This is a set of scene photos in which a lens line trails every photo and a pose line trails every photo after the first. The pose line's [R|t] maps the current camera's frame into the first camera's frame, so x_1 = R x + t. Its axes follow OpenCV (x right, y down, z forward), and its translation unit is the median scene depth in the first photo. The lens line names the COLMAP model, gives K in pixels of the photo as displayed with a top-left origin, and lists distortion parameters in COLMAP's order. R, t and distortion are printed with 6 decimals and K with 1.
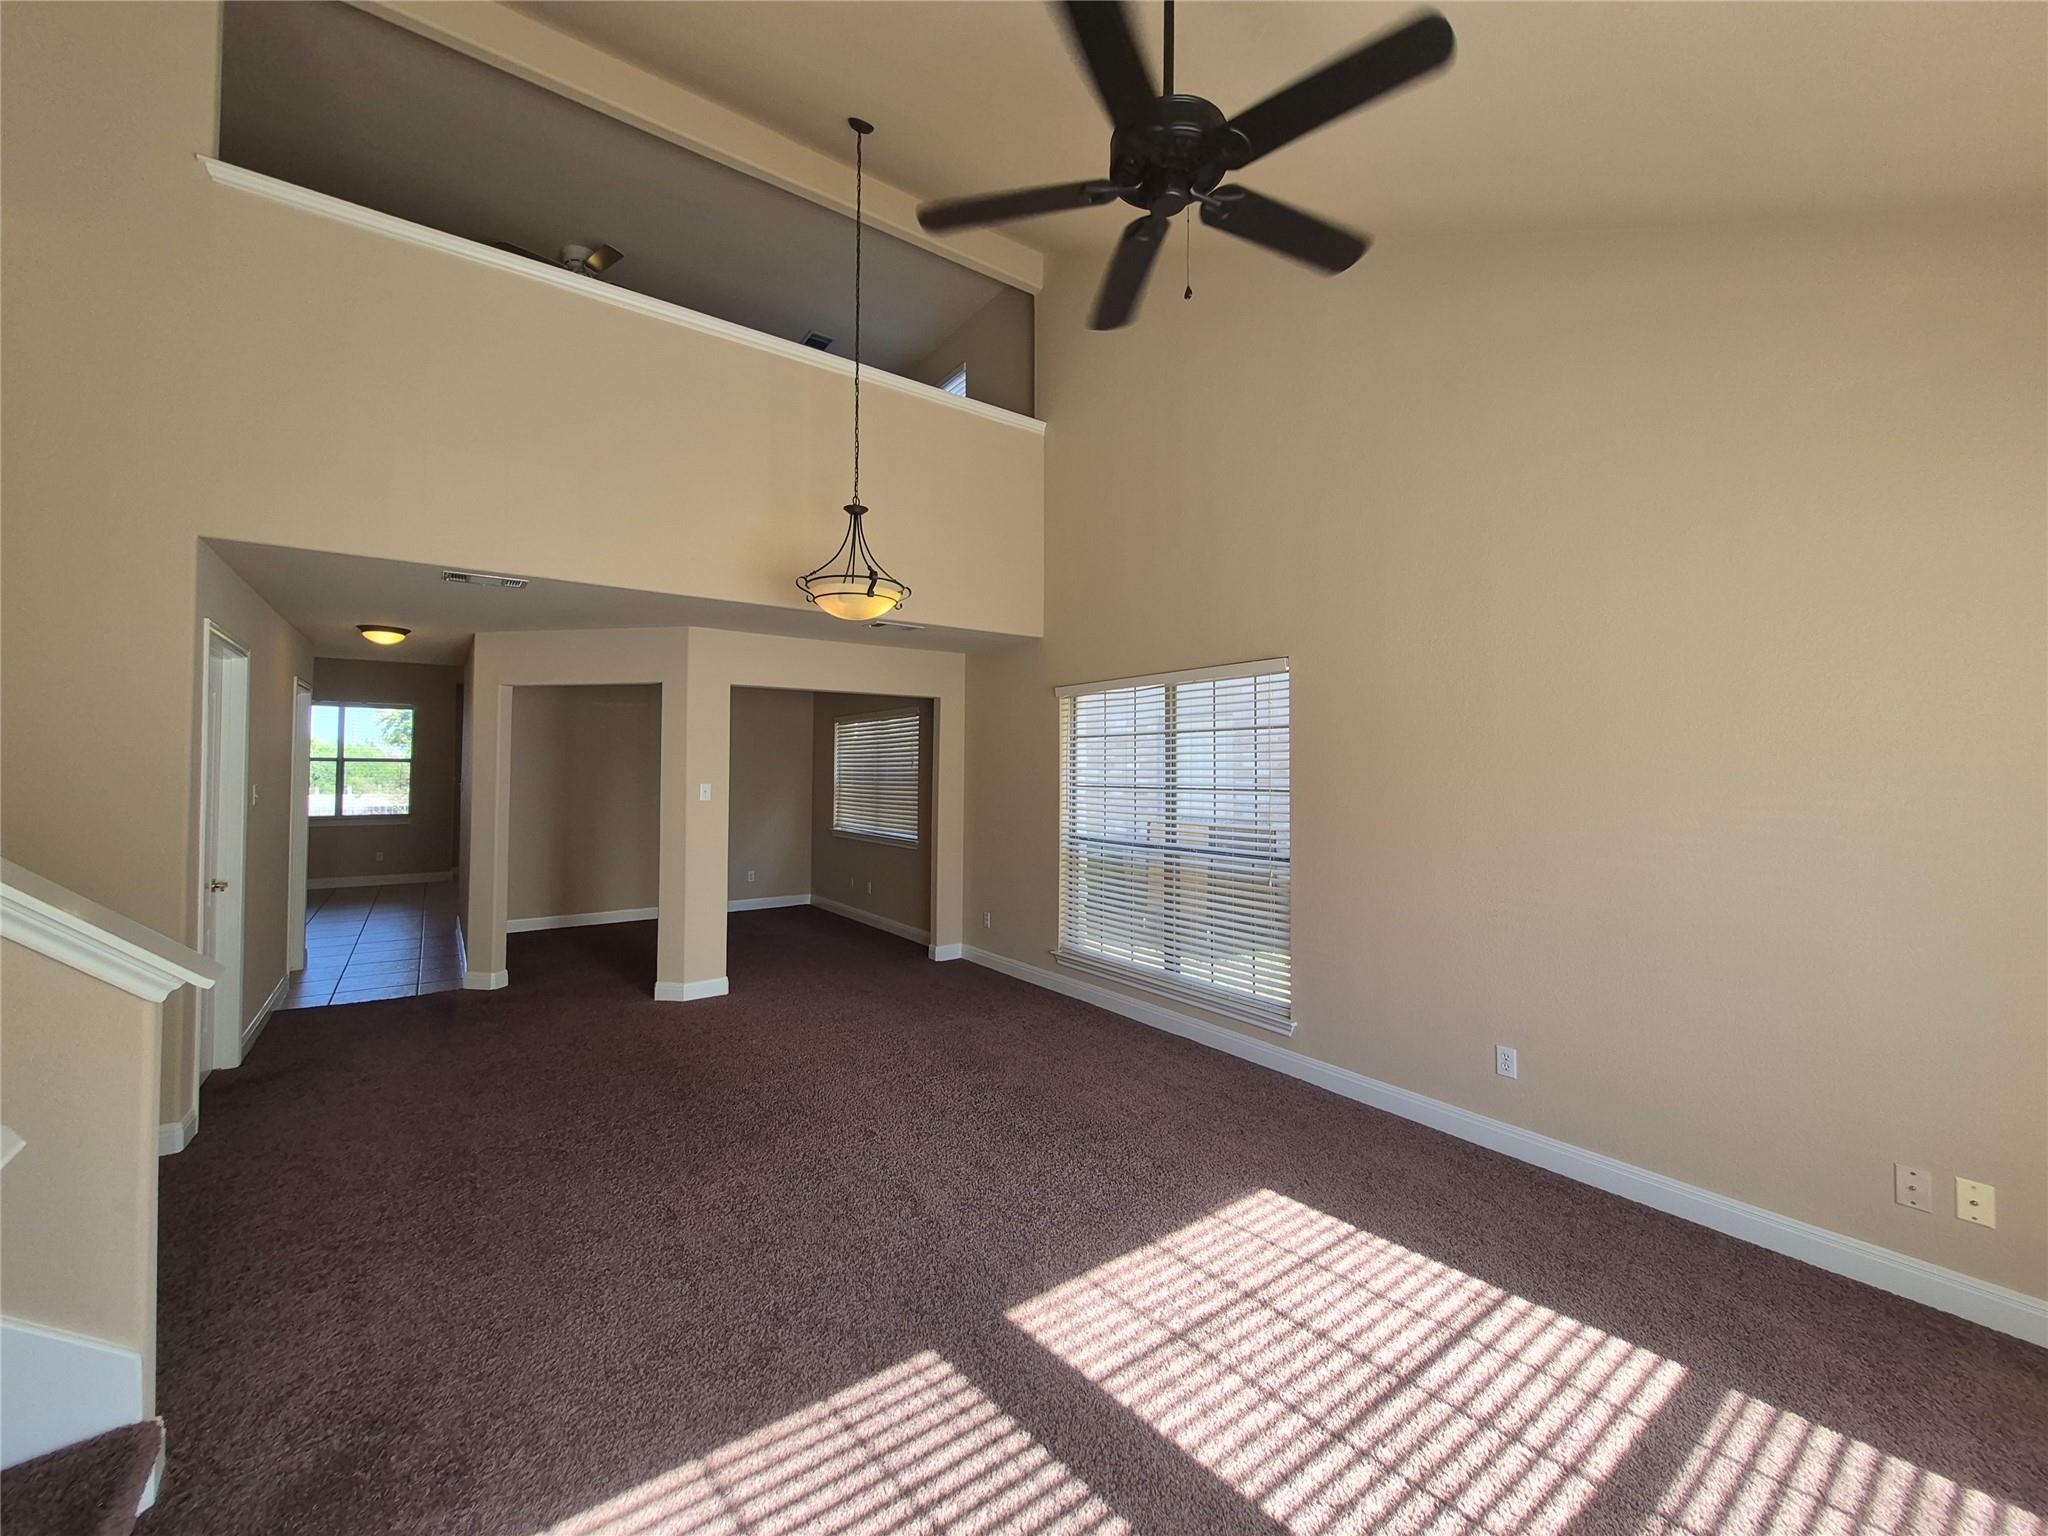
lens RADIAL K [[803.2, 0, 1001.2], [0, 803.2, 748.2], [0, 0, 1]] dist [0.000089, 0.000118]
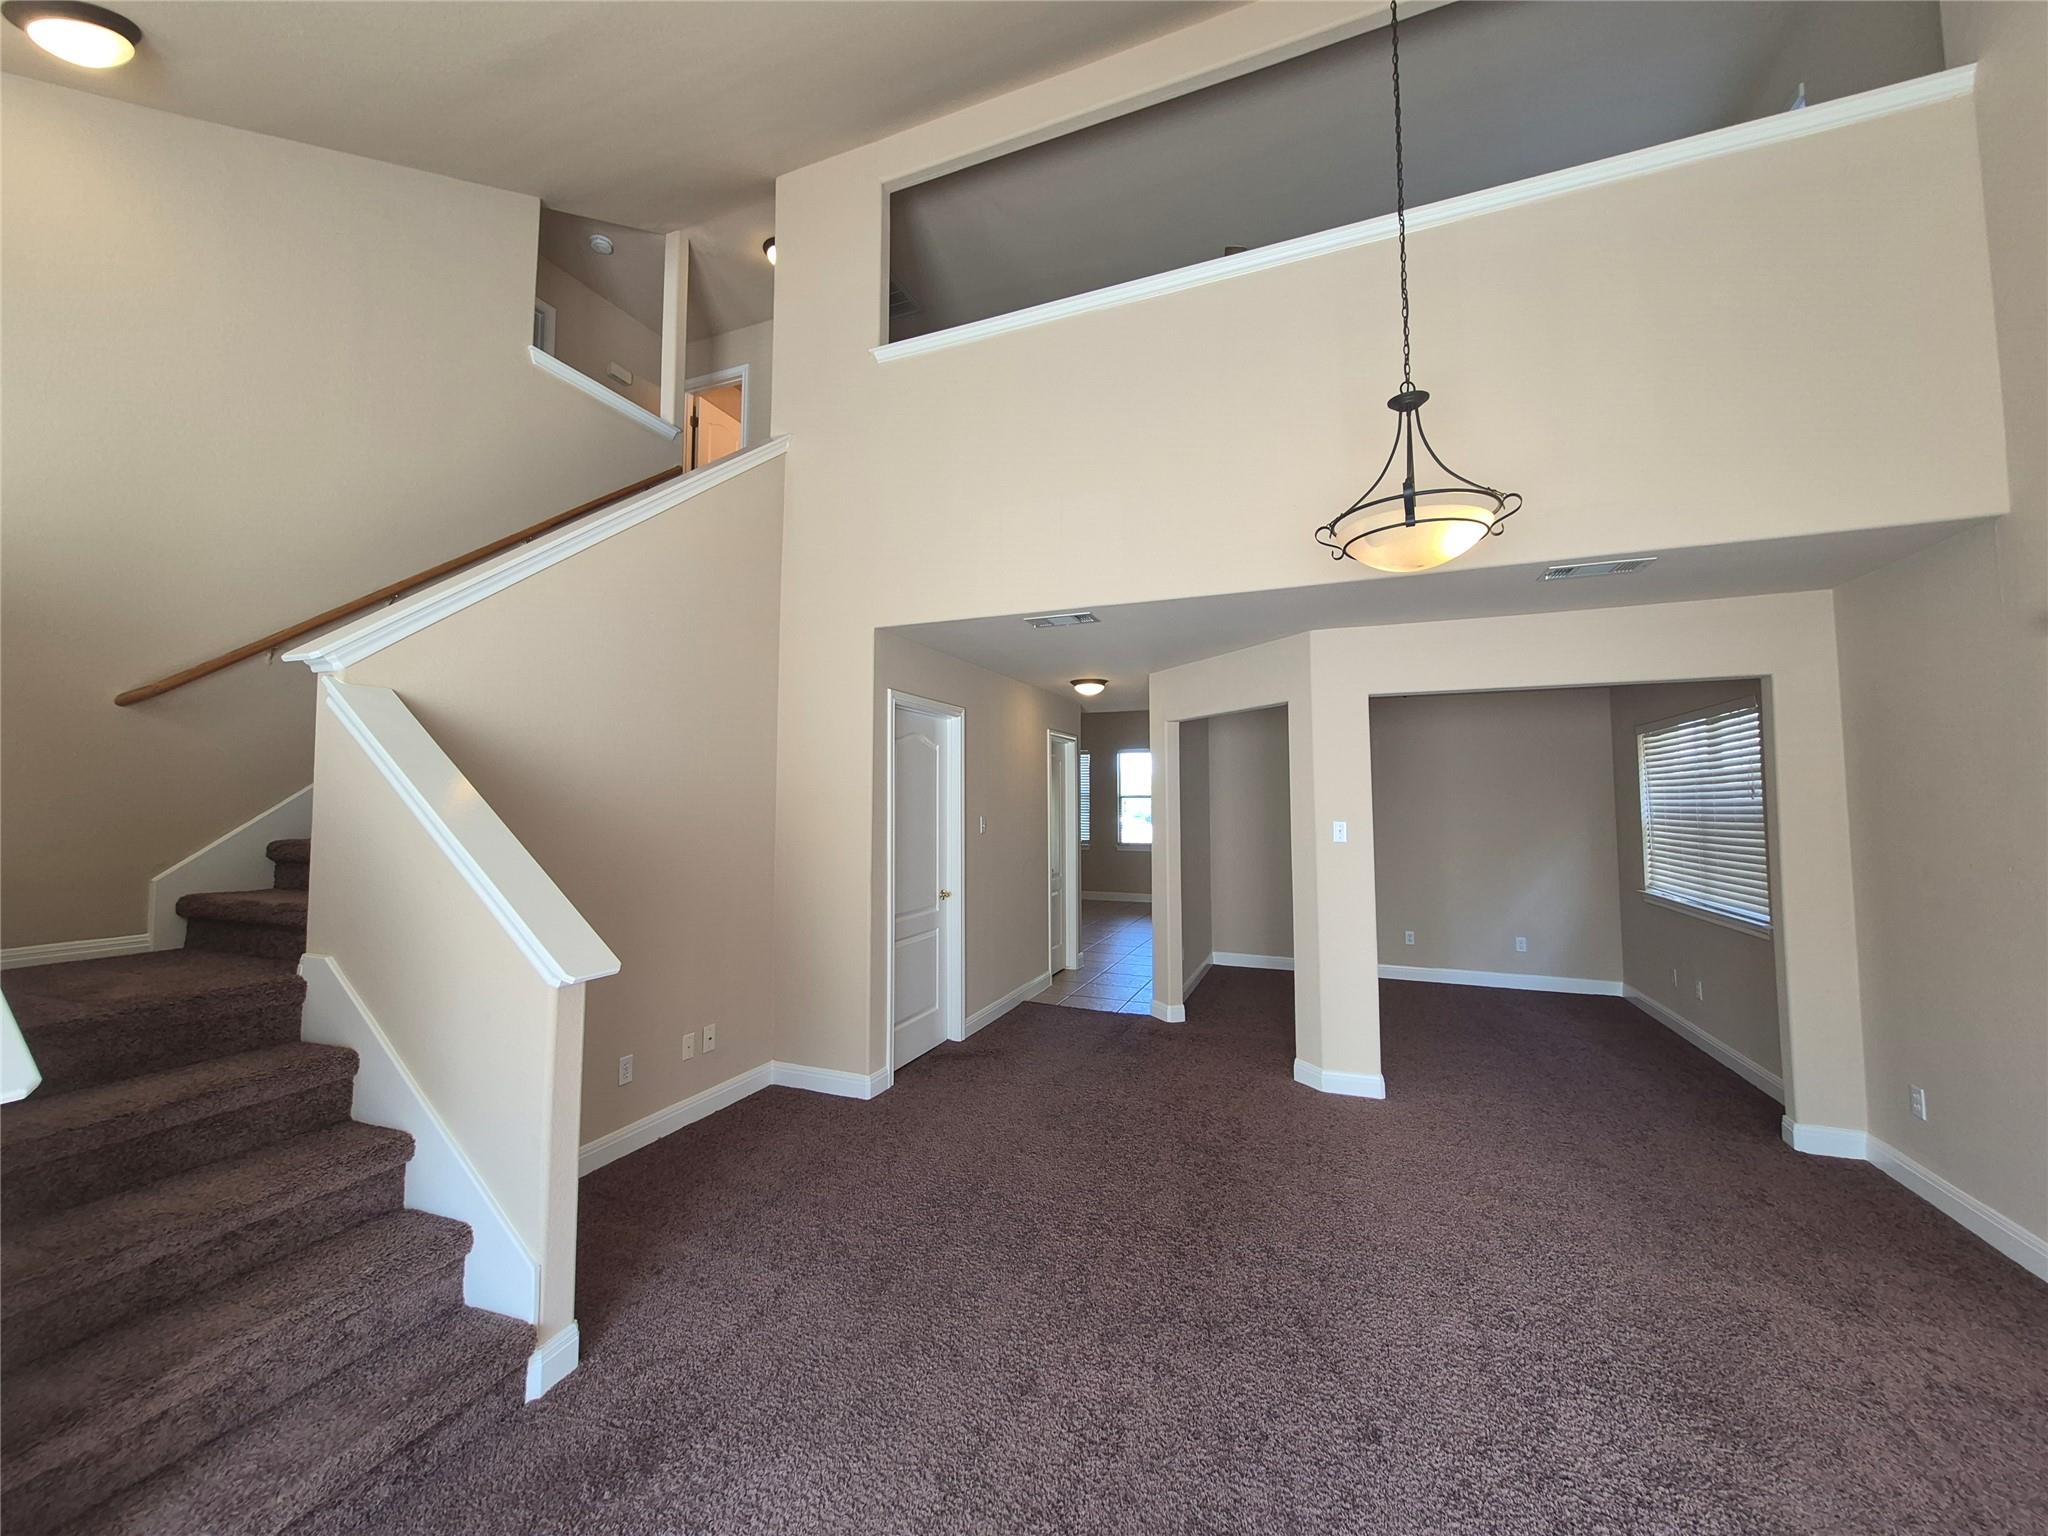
lens RADIAL K [[803.2, 0, 1001.2], [0, 803.2, 748.2], [0, 0, 1]] dist [0.000089, 0.000118]
pose [[0.530036, -0.061443, -0.845746, 0.172636], [0.025332, 0.998074, -0.056634, 0.010625], [0.847597, 0.008593, 0.530571, 0.371083]]
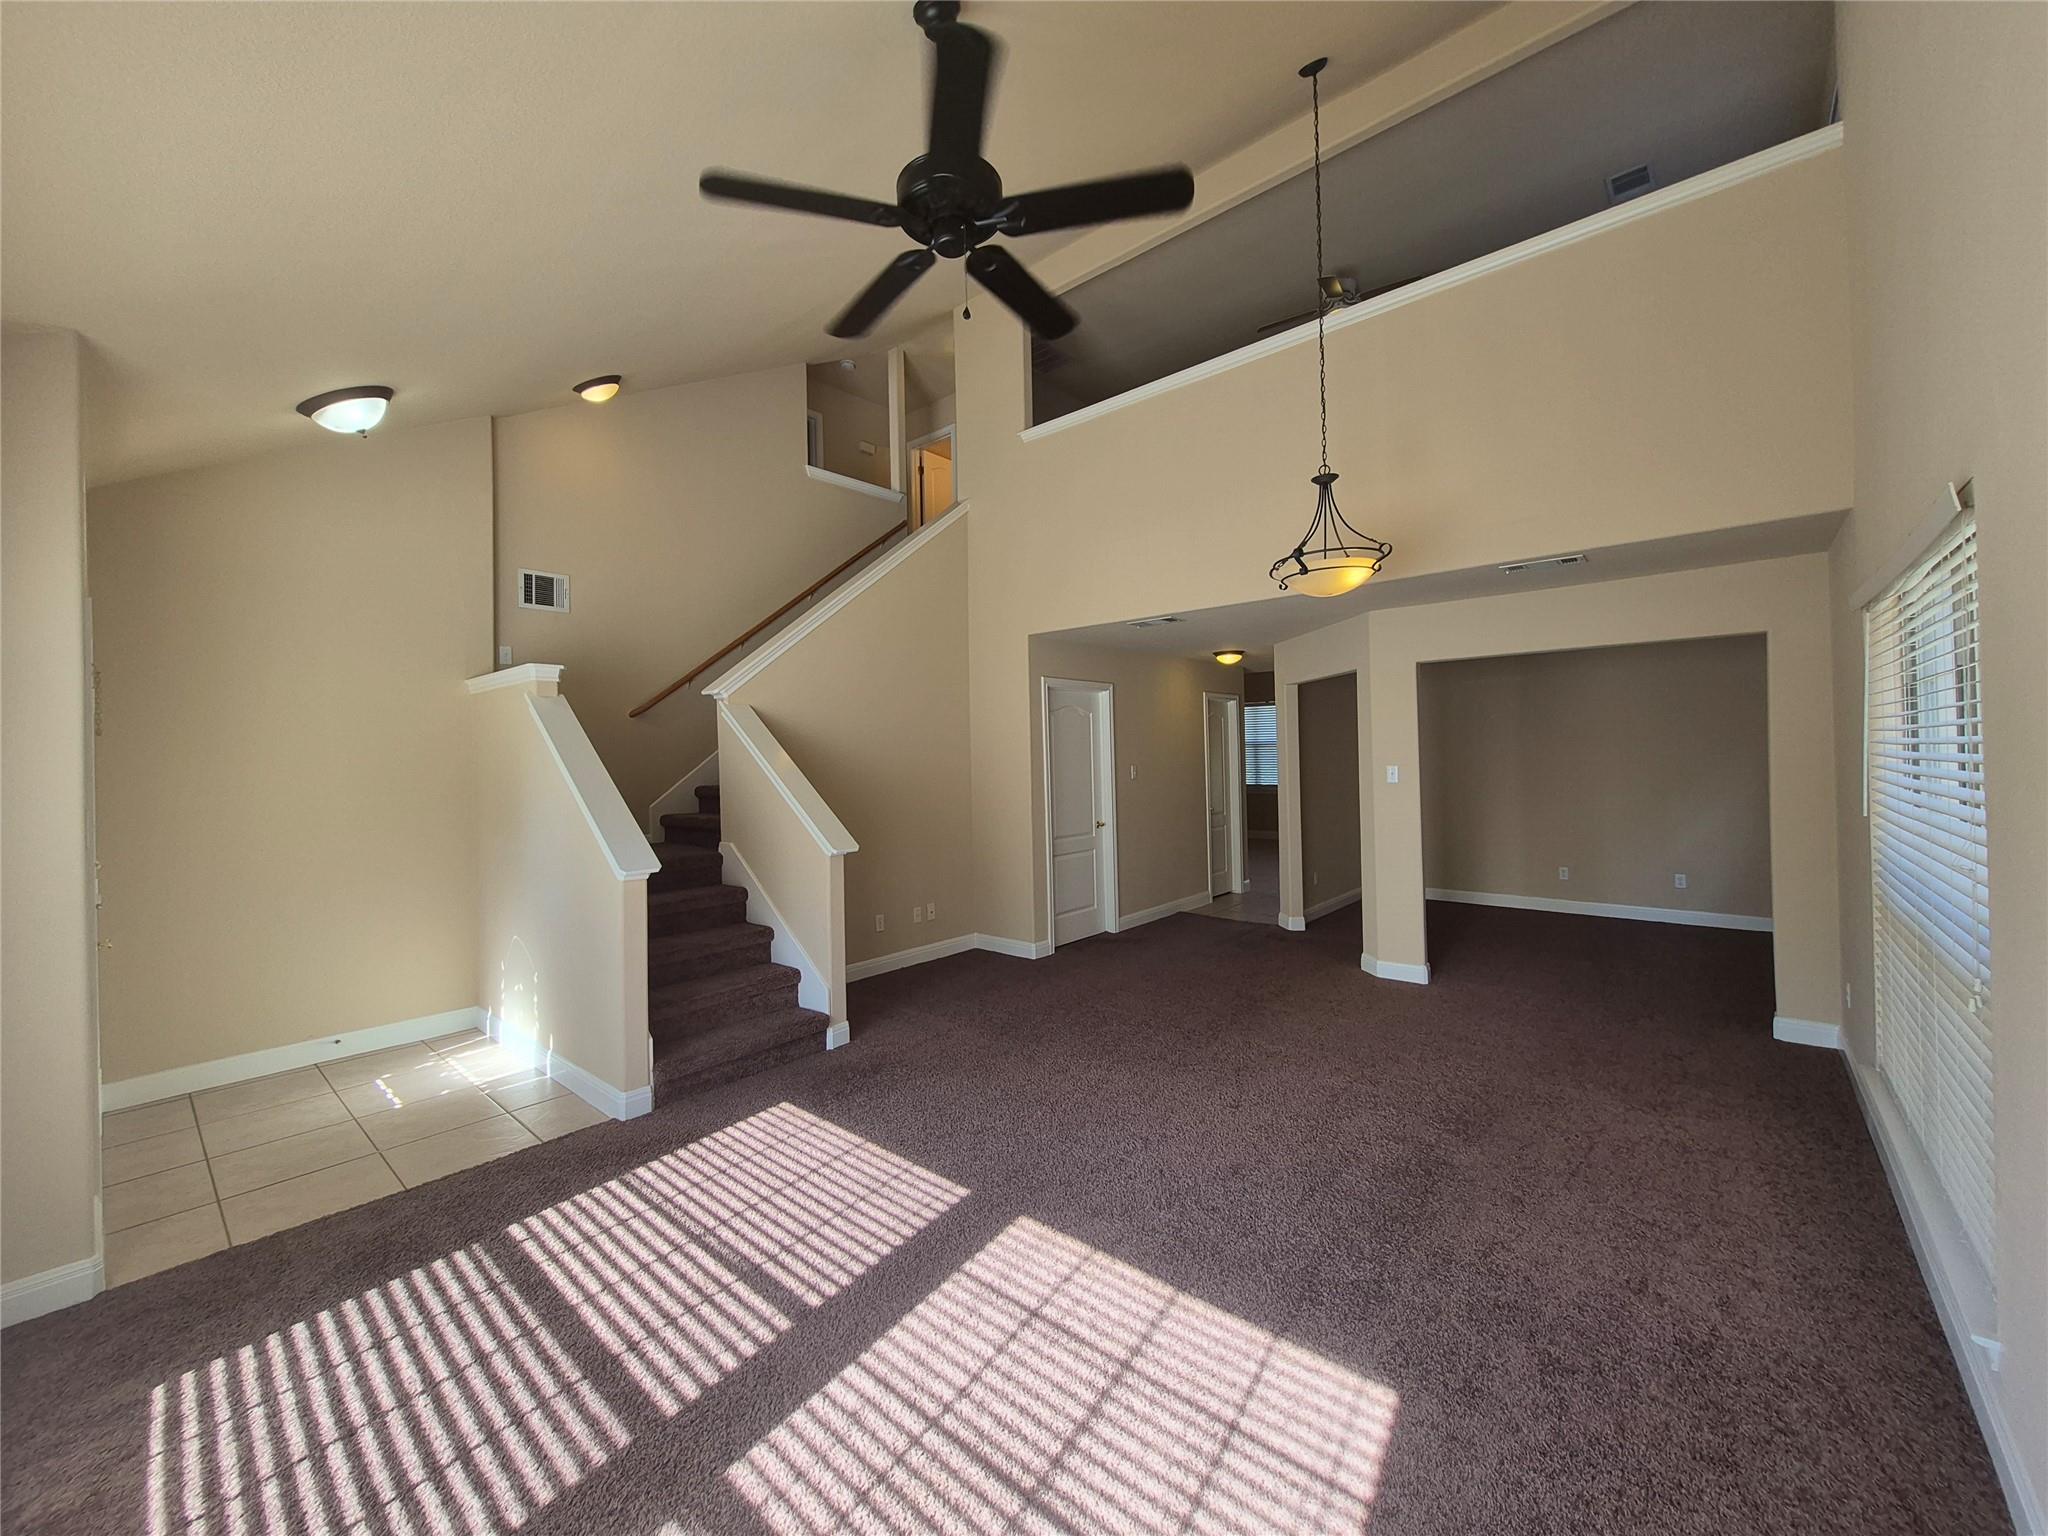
lens RADIAL K [[803.2, 0, 1001.2], [0, 803.2, 748.2], [0, 0, 1]] dist [0.000089, 0.000118]
pose [[0.226025, -0.016503, -0.973982, 0.632378], [0.049208, 0.998773, -0.005503, 0.005054], [0.972878, -0.046683, 0.226560, 0.390627]]
